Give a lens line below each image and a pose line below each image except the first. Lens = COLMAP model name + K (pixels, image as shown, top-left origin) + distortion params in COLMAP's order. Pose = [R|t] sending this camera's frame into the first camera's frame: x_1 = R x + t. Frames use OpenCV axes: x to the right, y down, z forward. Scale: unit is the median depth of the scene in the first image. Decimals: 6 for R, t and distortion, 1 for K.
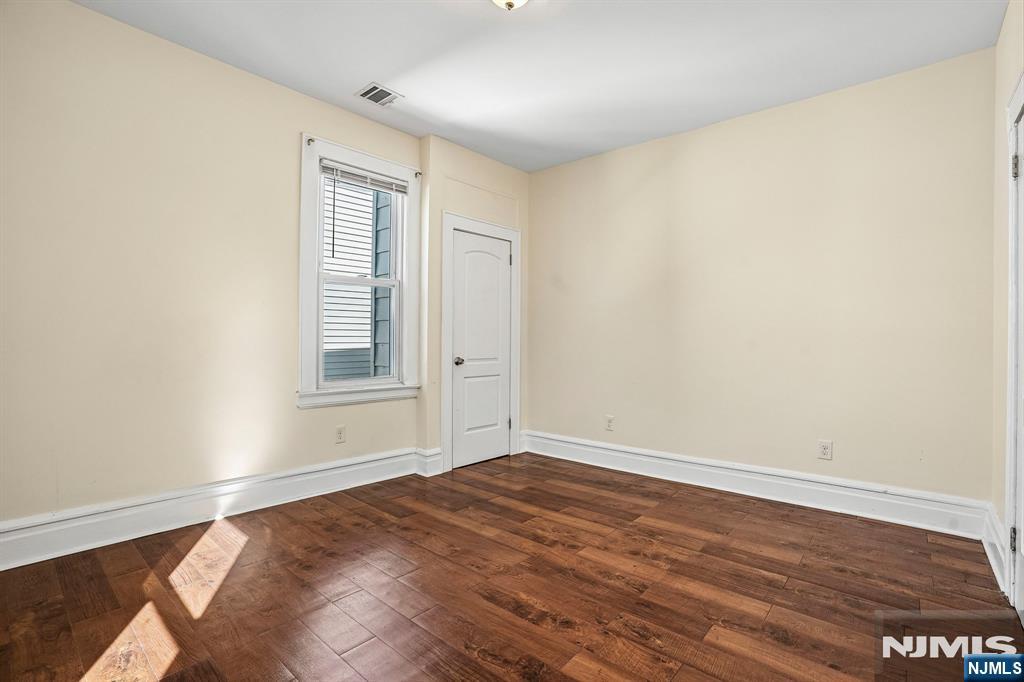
lens RADIAL K [[471.4, 0, 514.5], [0, 471.4, 336.7], [0, 0, 1]] dist [-0.055247, 0.005986]
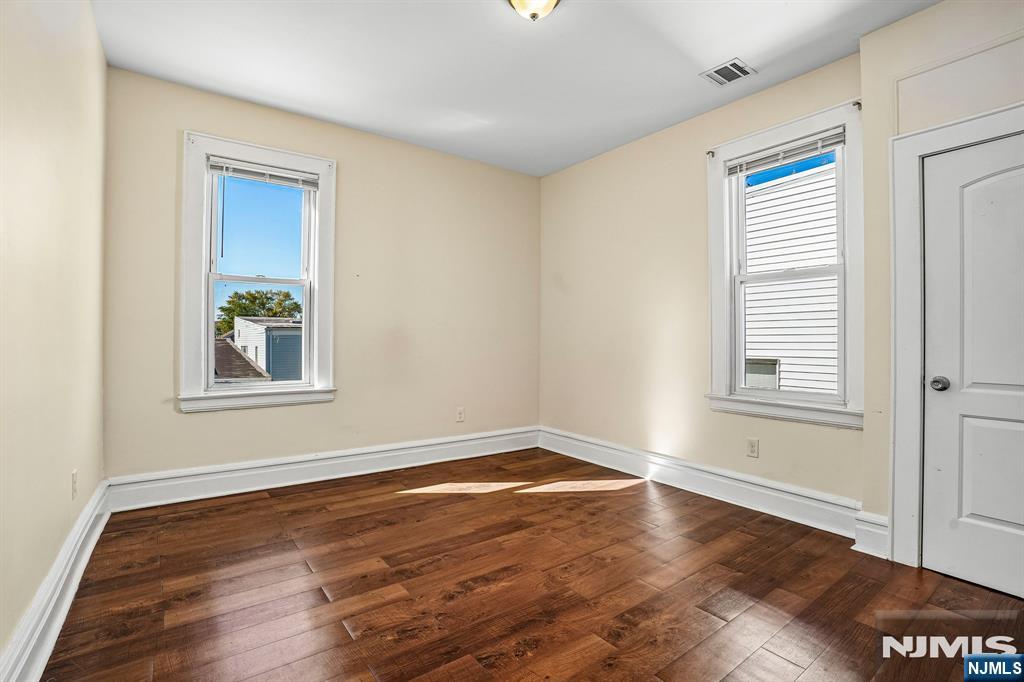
lens RADIAL K [[471.4, 0, 512.0], [0, 471.4, 338.6], [0, 0, 1]] dist [-0.055247, 0.005986]
pose [[-0.220737, -0.016819, -0.975188, 0.726862], [-0.005032, 0.999858, -0.016106, 0.013959], [0.975320, 0.001352, -0.220790, 0.863582]]
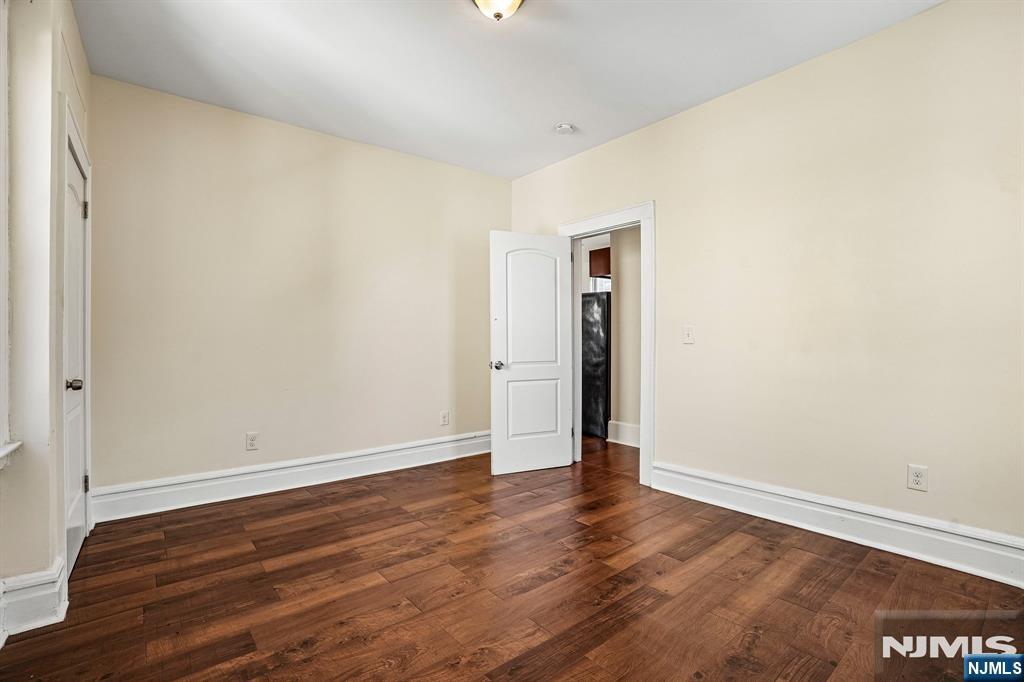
lens RADIAL K [[471.4, 0, 517.7], [0, 471.4, 345.7], [0, 0, 1]] dist [-0.055247, 0.005986]
pose [[0.164909, -0.018845, 0.986129, -0.734645], [-0.006832, 0.999772, 0.020248, -0.004545], [-0.986285, -0.010076, 0.164742, 0.578126]]
